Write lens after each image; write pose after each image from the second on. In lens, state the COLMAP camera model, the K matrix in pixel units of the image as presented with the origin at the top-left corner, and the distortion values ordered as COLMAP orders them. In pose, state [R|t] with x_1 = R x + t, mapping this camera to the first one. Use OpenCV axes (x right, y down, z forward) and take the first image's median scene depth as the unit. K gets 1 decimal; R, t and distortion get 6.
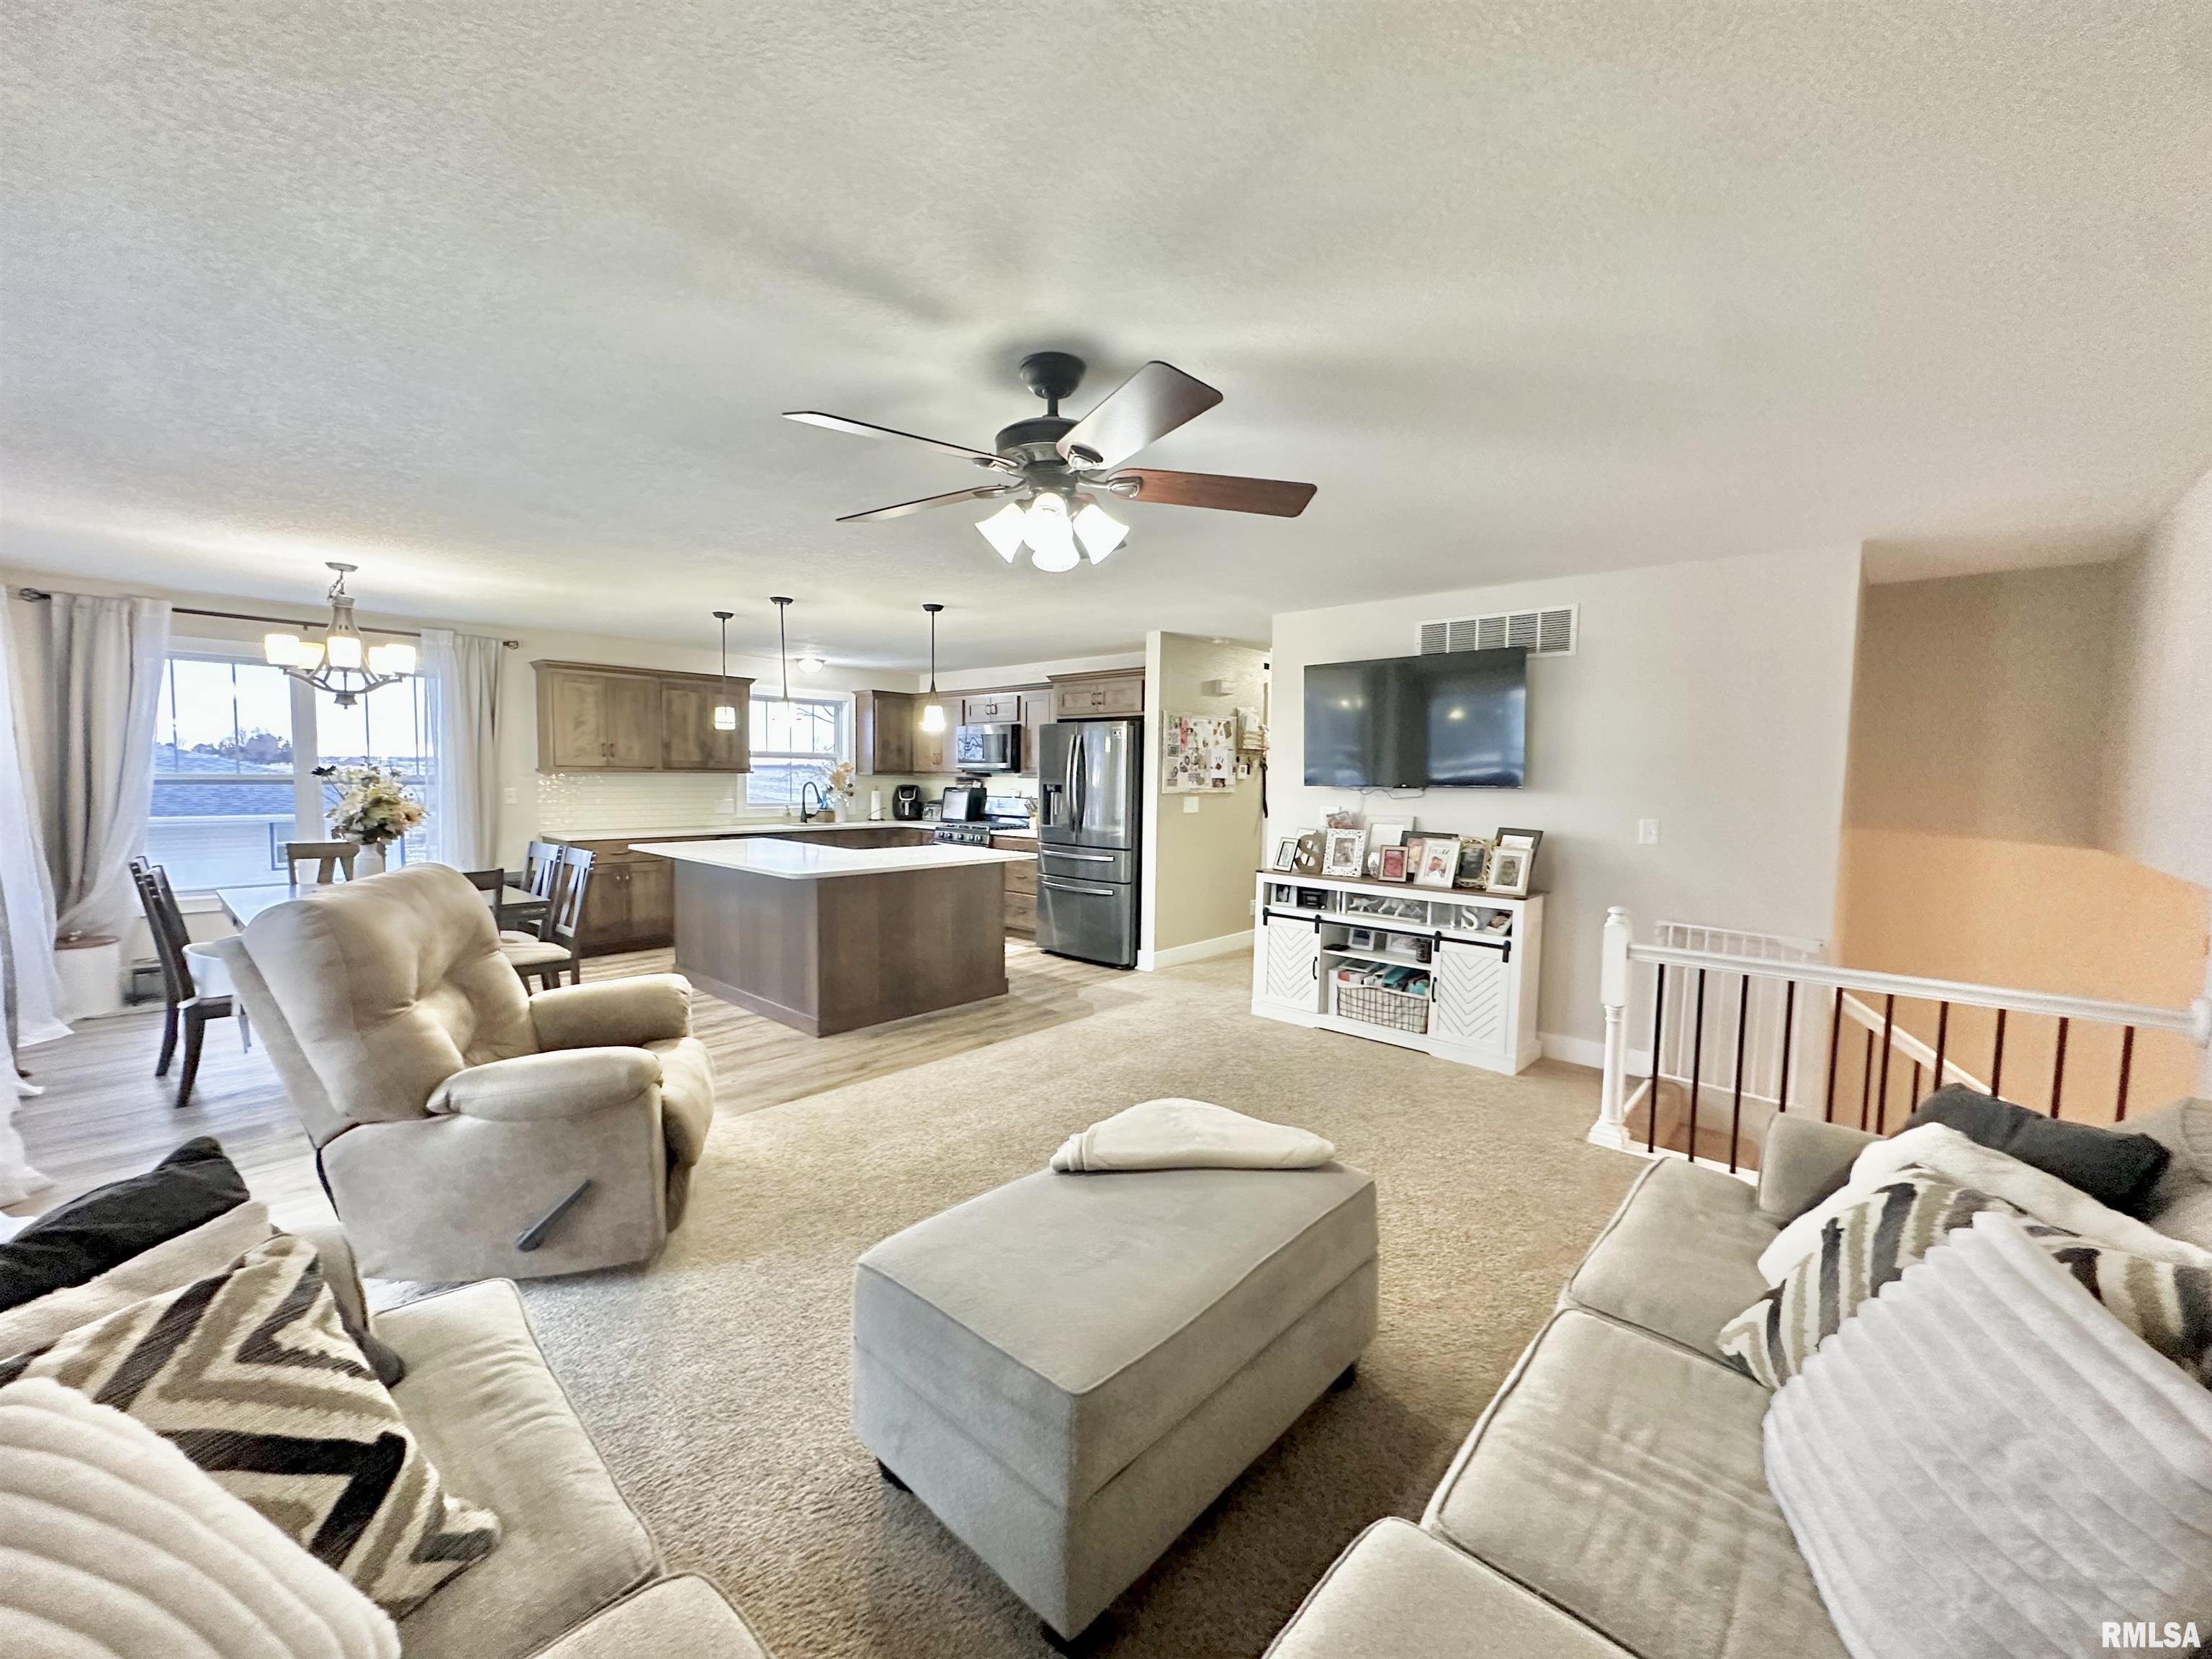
lens RADIAL K [[880.4, 0, 1102.2], [0, 880.4, 830.5], [0, 0, 1]] dist [-0.003755, 0.000827]
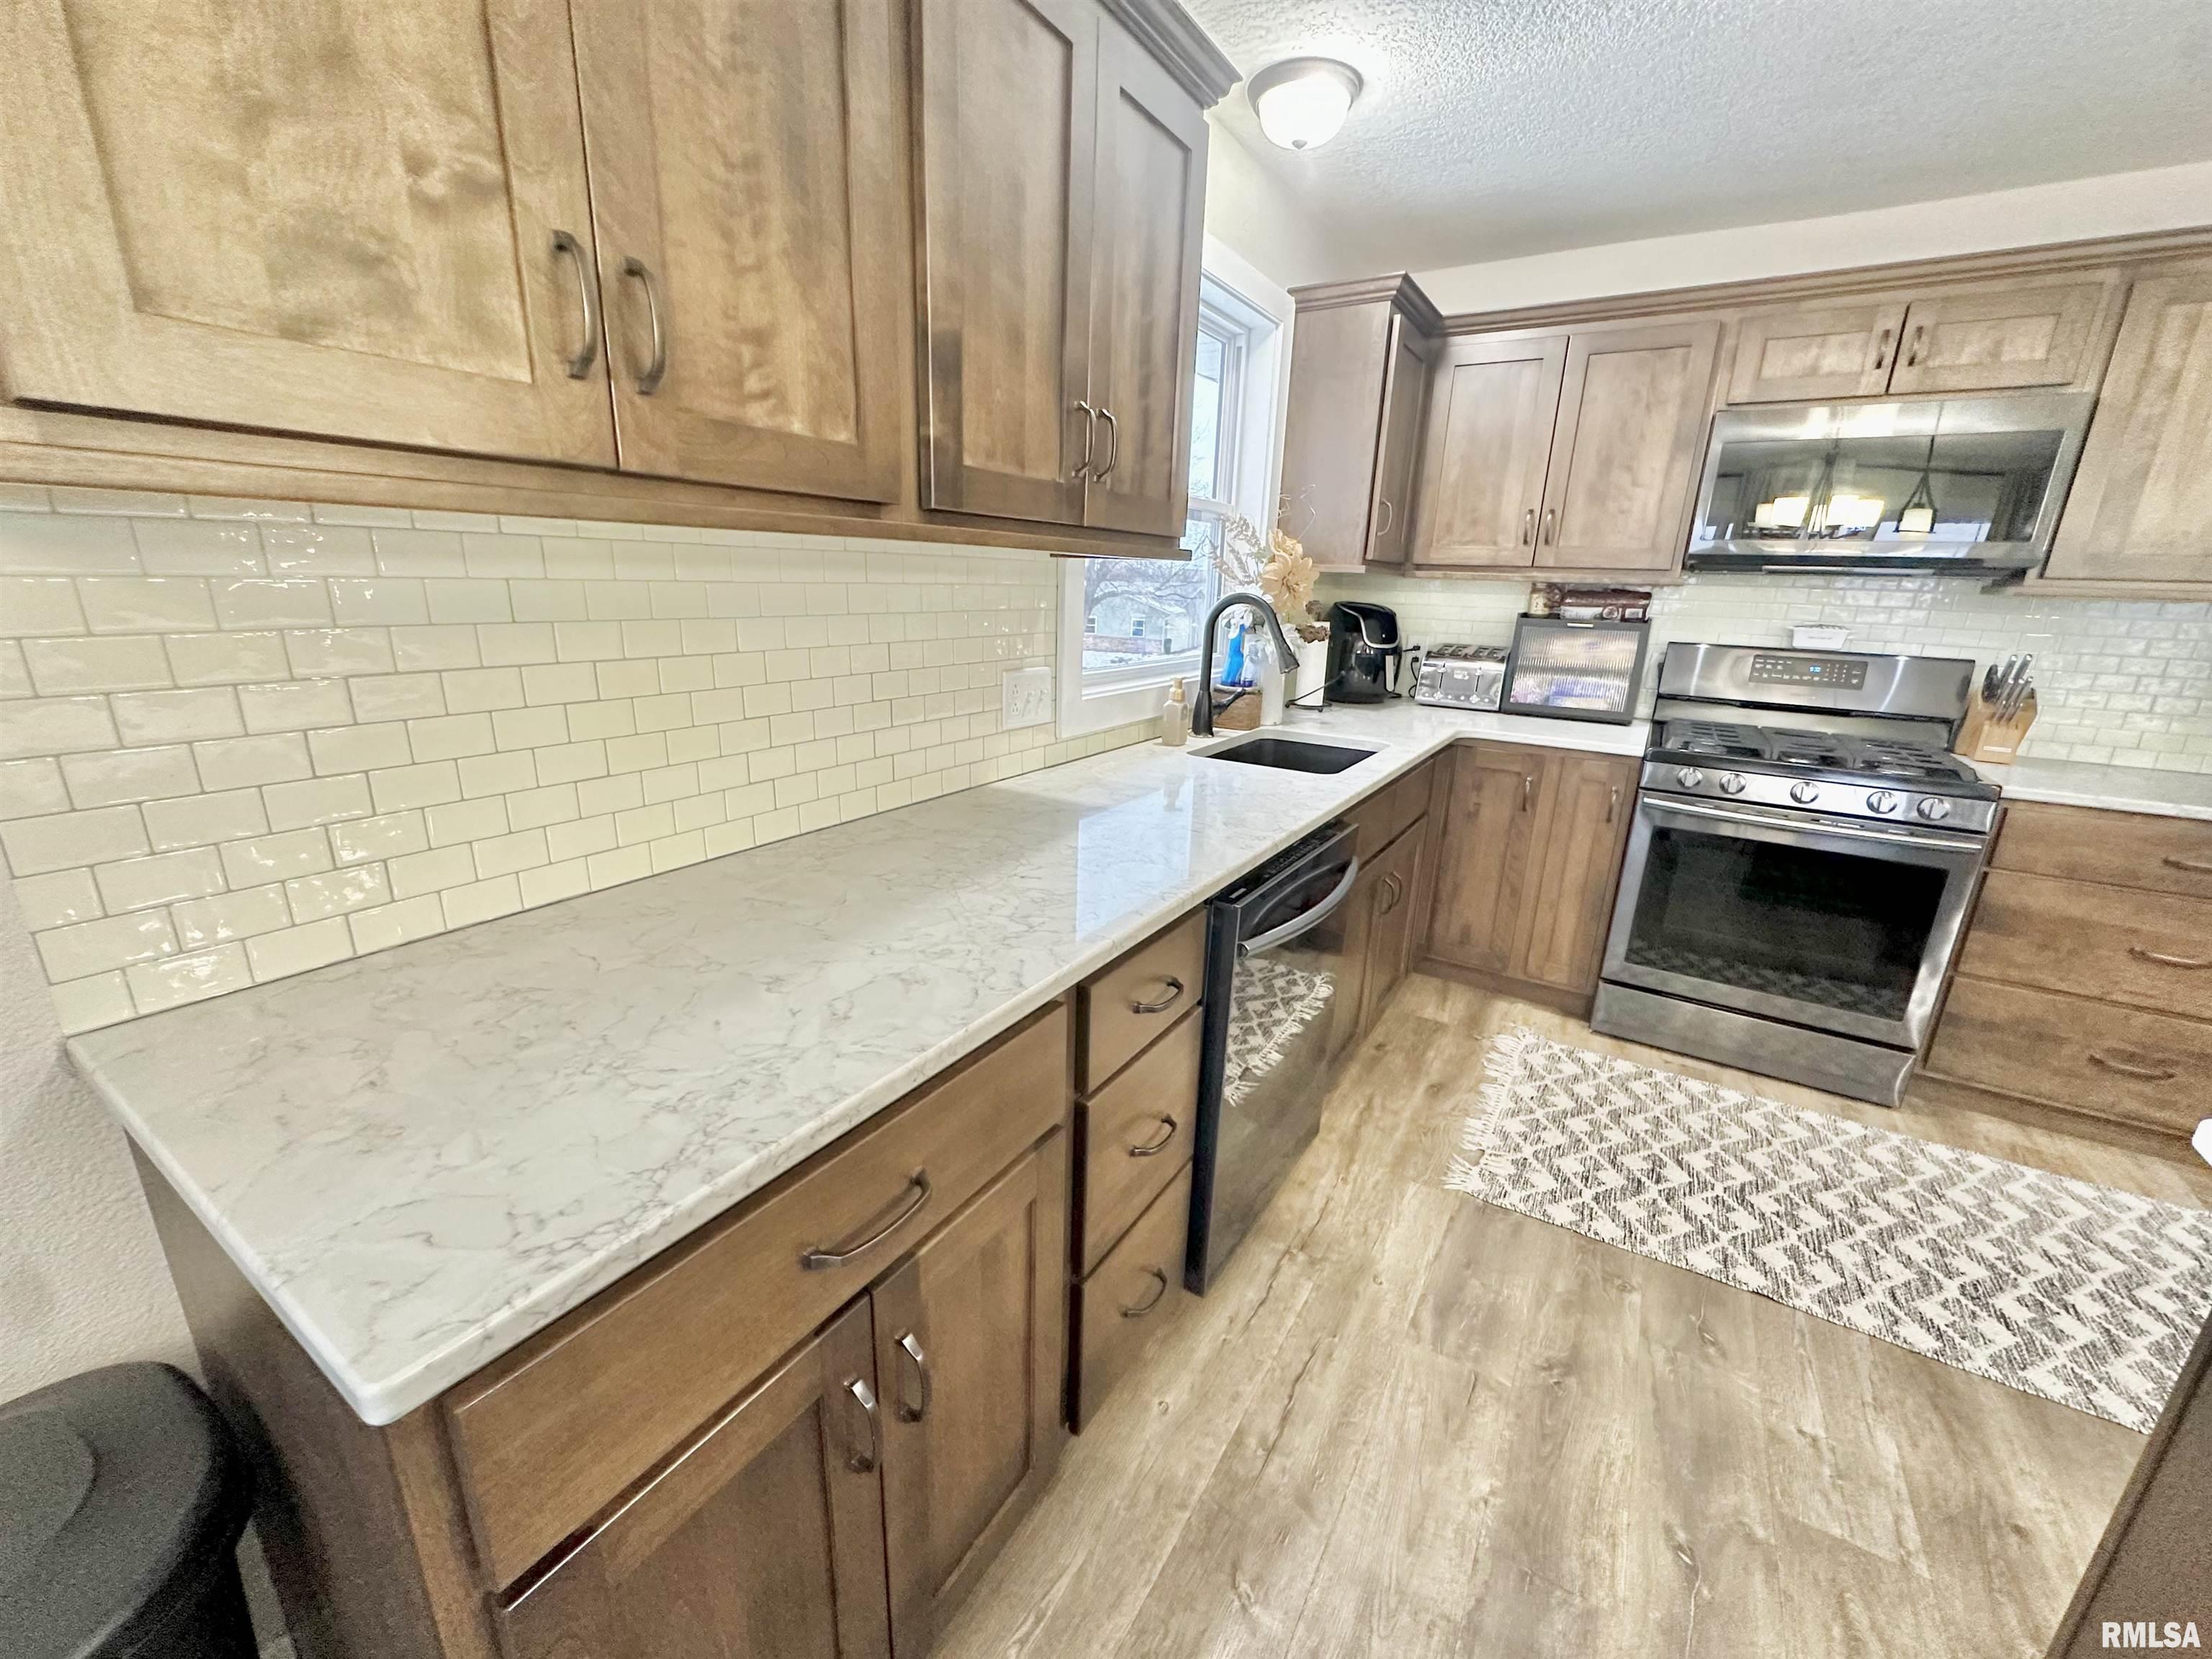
lens RADIAL K [[880.4, 0, 1102.2], [0, 880.4, 830.5], [0, 0, 1]] dist [-0.003755, 0.000827]
pose [[0.982910, -0.034773, 0.180773, -0.662448], [-0.005777, 0.975687, 0.219092, -0.065701], [-0.183997, -0.216392, 0.958812, 1.097054]]
